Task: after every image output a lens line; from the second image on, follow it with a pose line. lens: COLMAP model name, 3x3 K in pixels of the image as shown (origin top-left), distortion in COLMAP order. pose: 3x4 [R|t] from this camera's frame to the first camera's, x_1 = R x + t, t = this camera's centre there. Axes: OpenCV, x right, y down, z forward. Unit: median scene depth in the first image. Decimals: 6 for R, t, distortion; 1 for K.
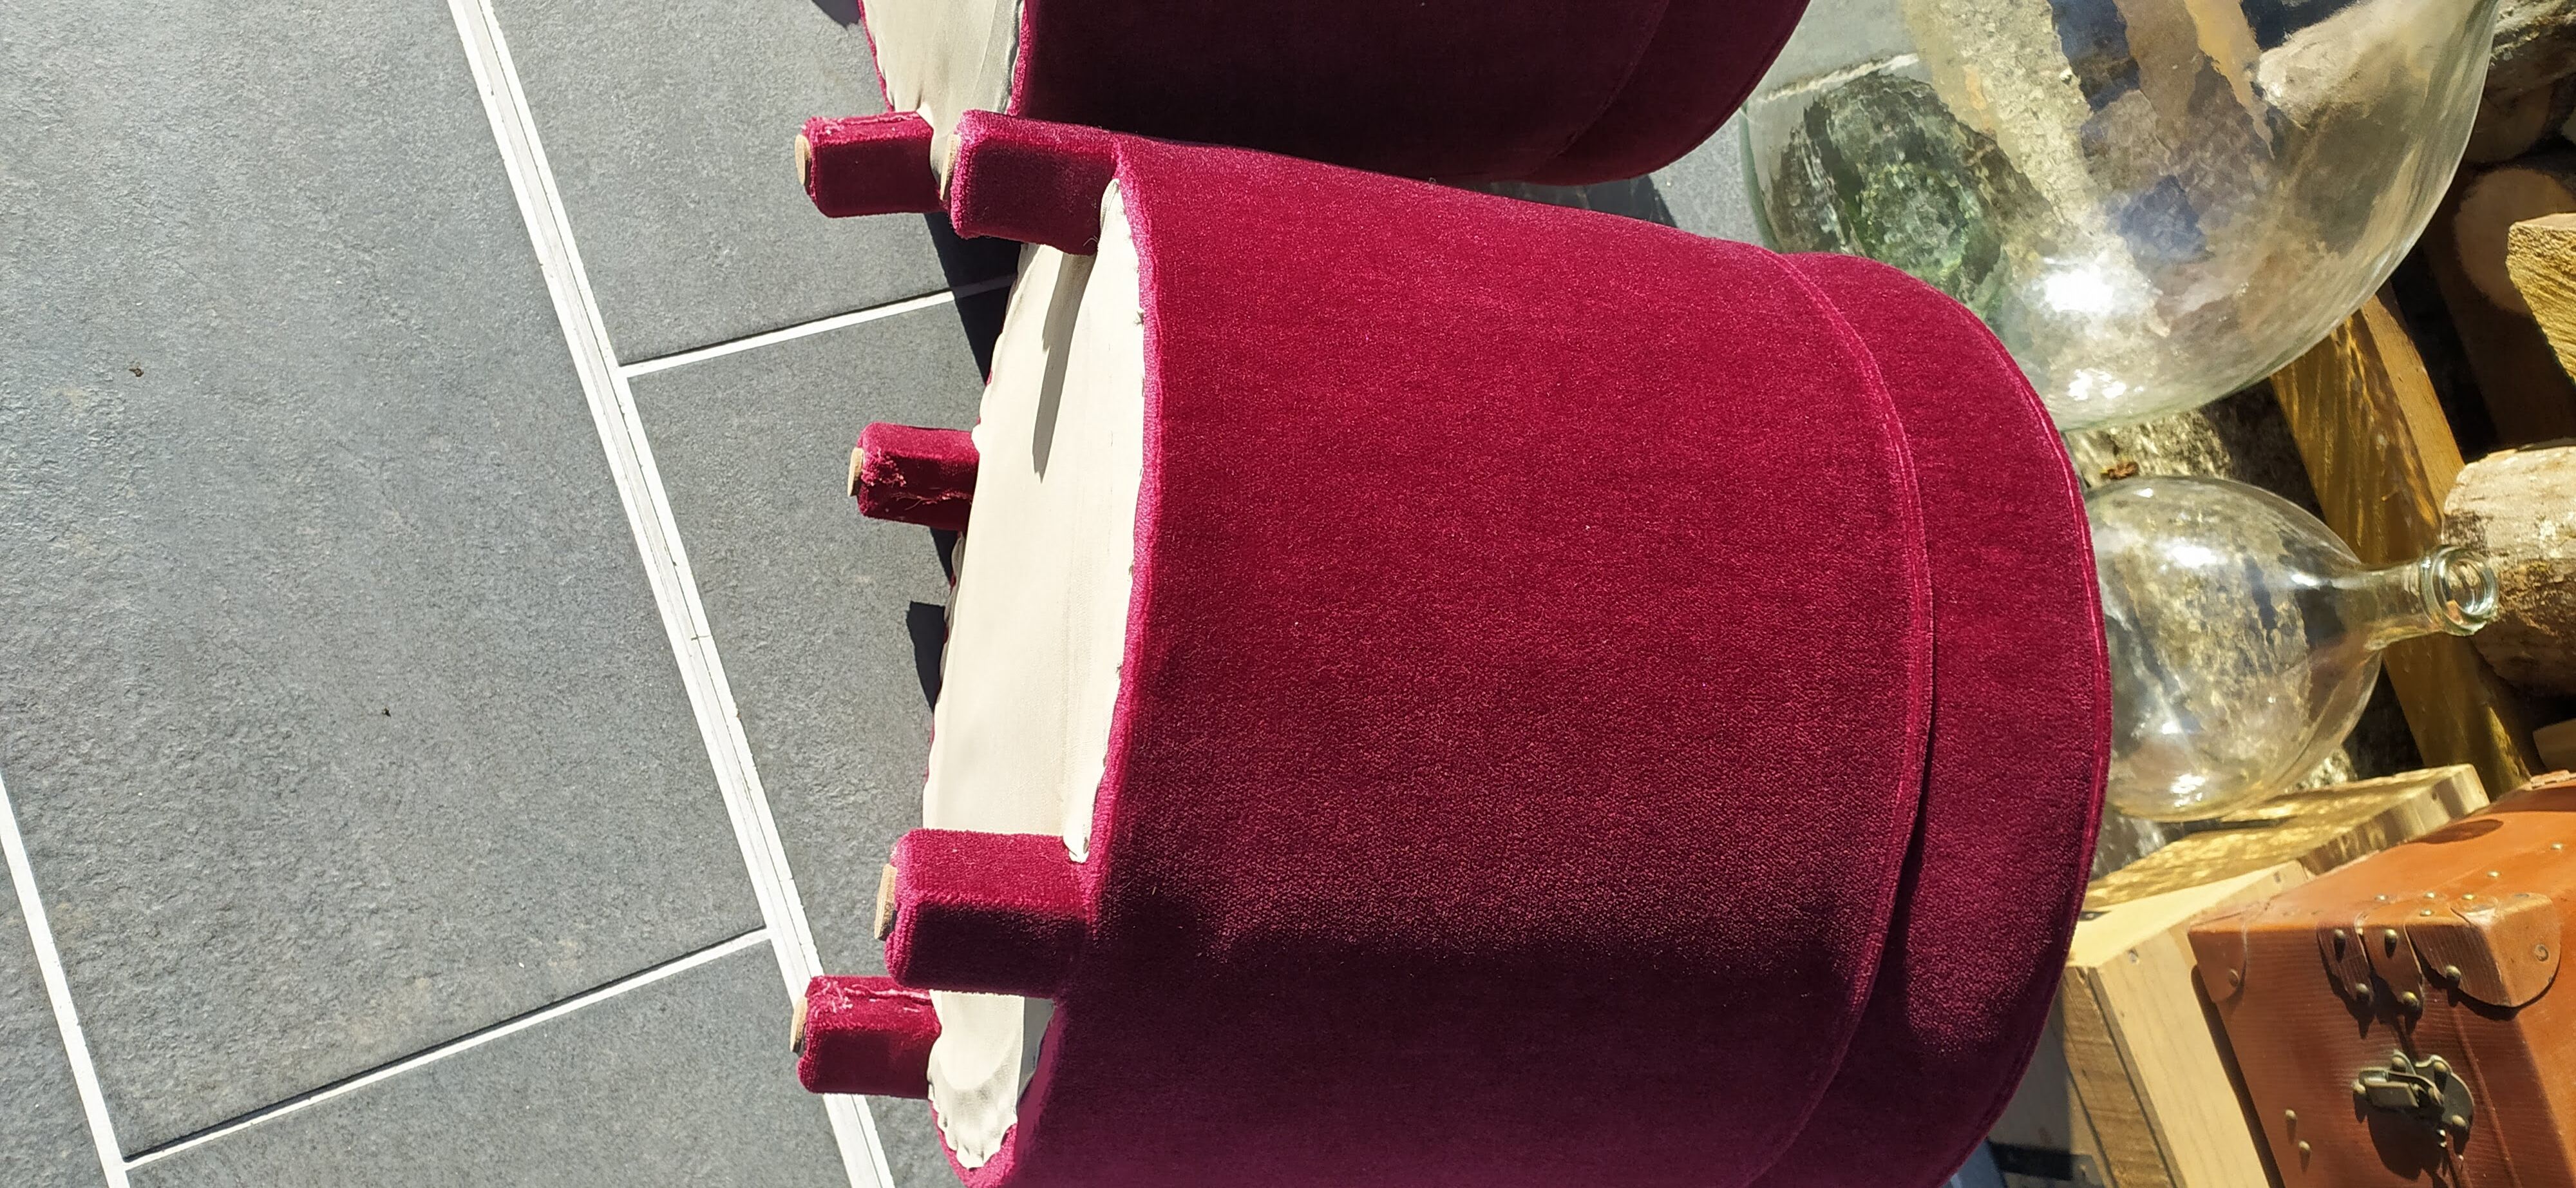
lens RADIAL K [[1915.5, 0, 1290.3], [0, 1915.5, 610.2], [0, 0, 1]] dist [0.050374, -0.063877]
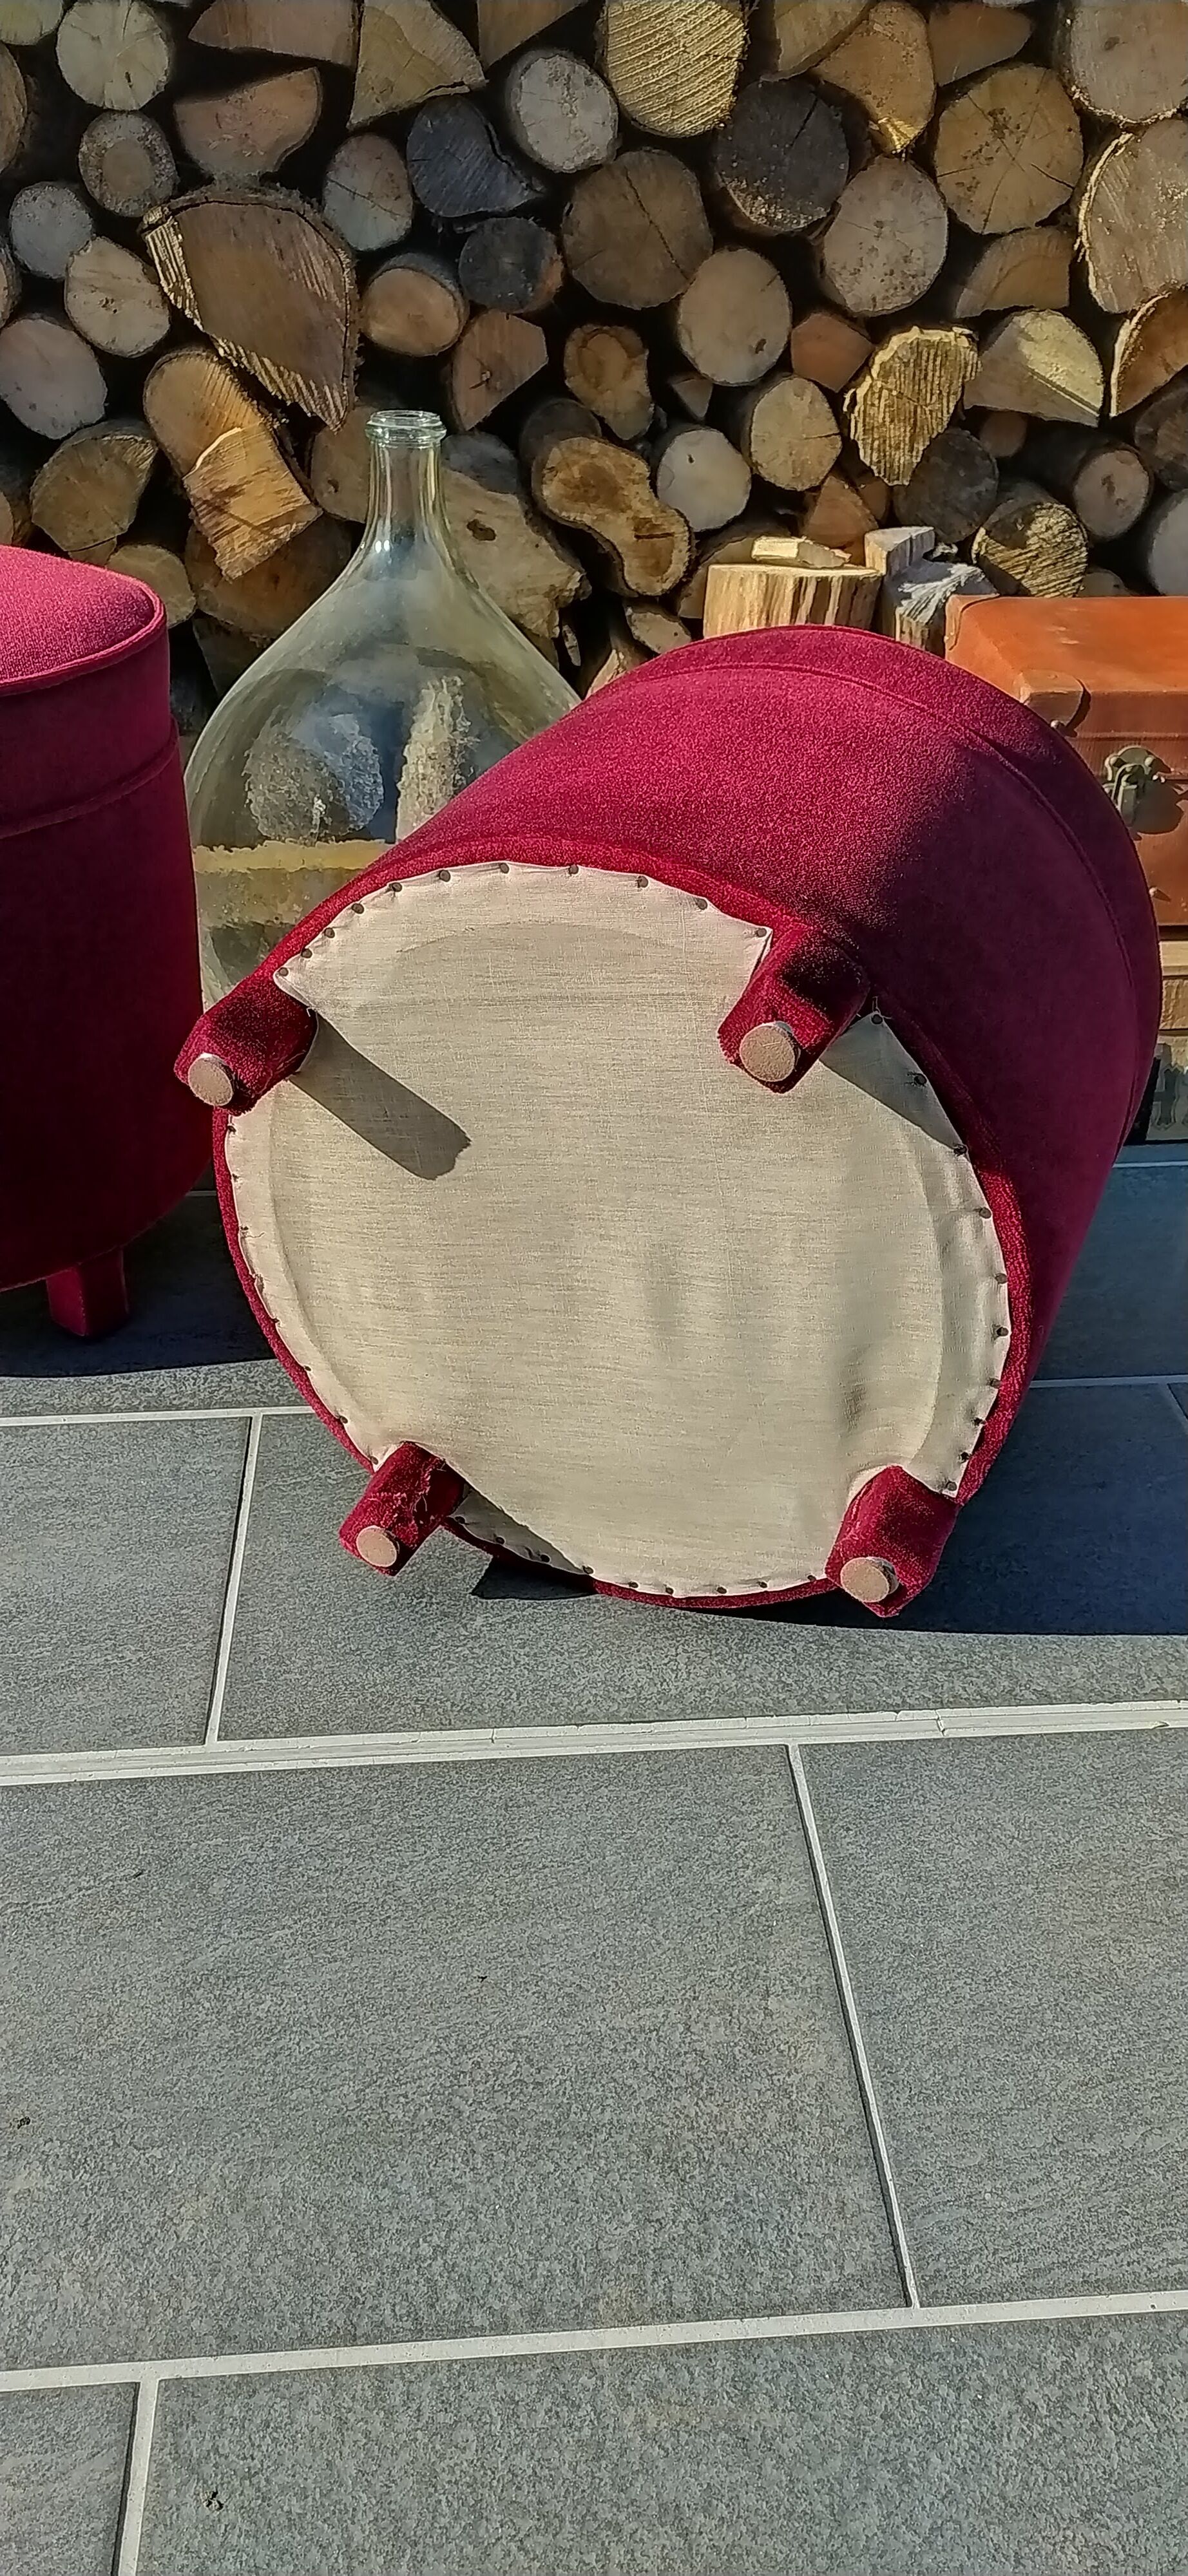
lens RADIAL K [[1915.5, 0, 581.0], [0, 1915.5, 1301.0], [0, 0, 1]] dist [0.050374, -0.063877]
pose [[0.282104, -0.750293, 0.597895, -0.778386], [0.954135, 0.284514, -0.093154, 0.093872], [-0.100216, 0.596752, 0.796143, 0.061333]]
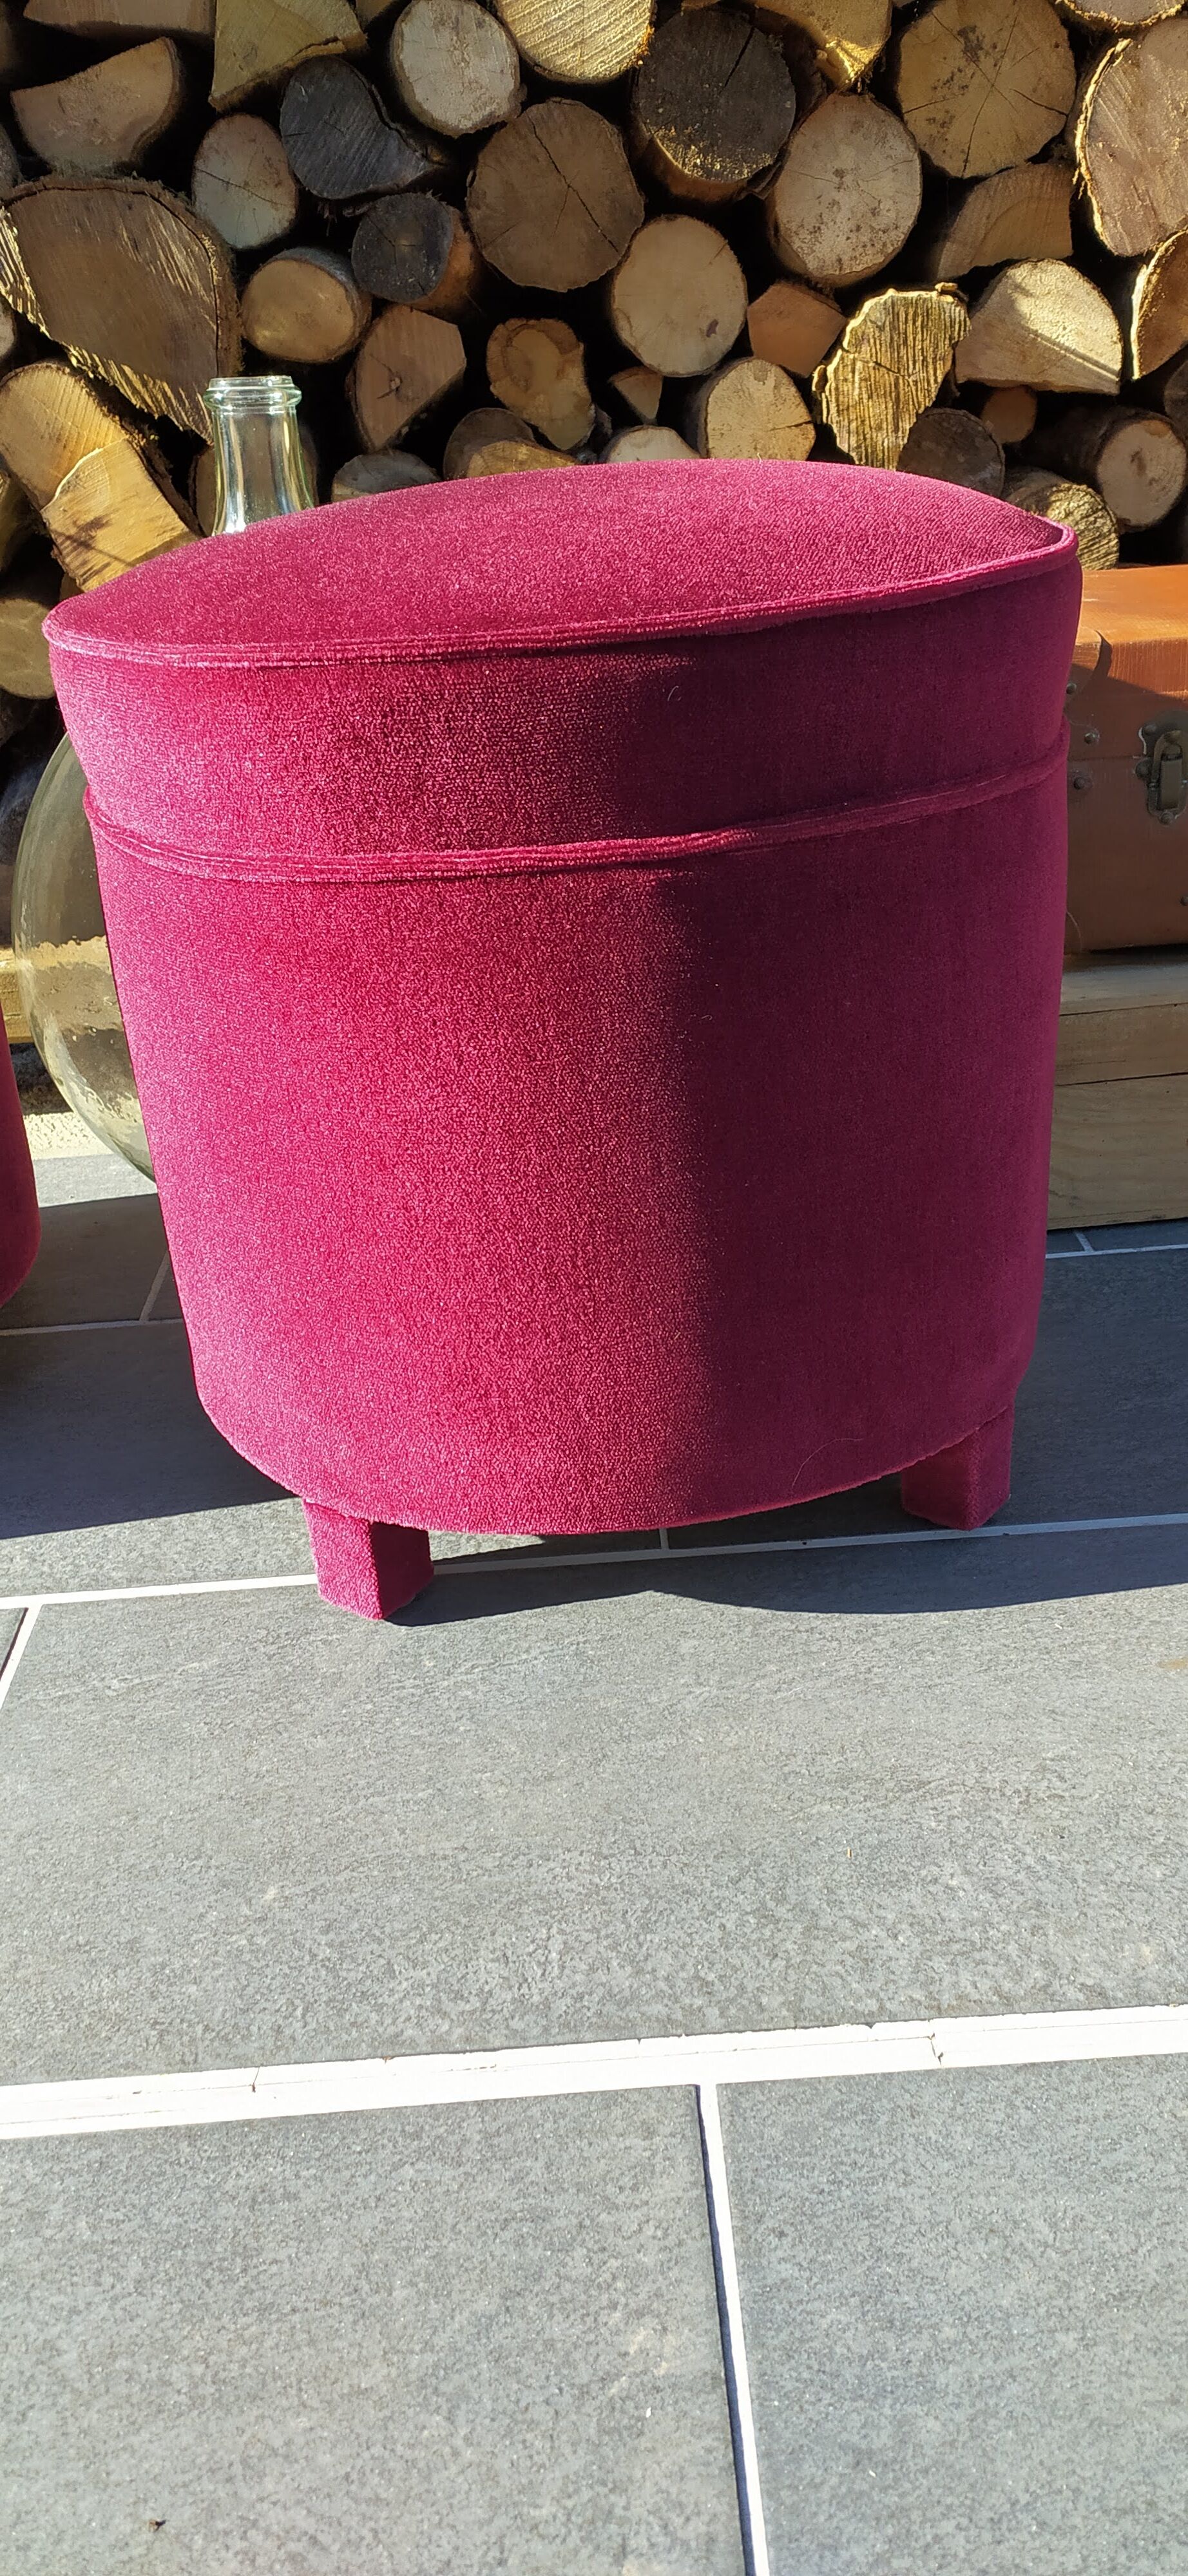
lens RADIAL K [[1915.5, 0, 586.3], [0, 1915.5, 1293.3], [0, 0, 1]] dist [0.050374, -0.063877]
pose [[0.292153, -0.699300, 0.652400, -0.558071], [0.956065, 0.230819, -0.180726, 0.196015], [-0.024205, 0.676537, 0.736011, 0.341924]]
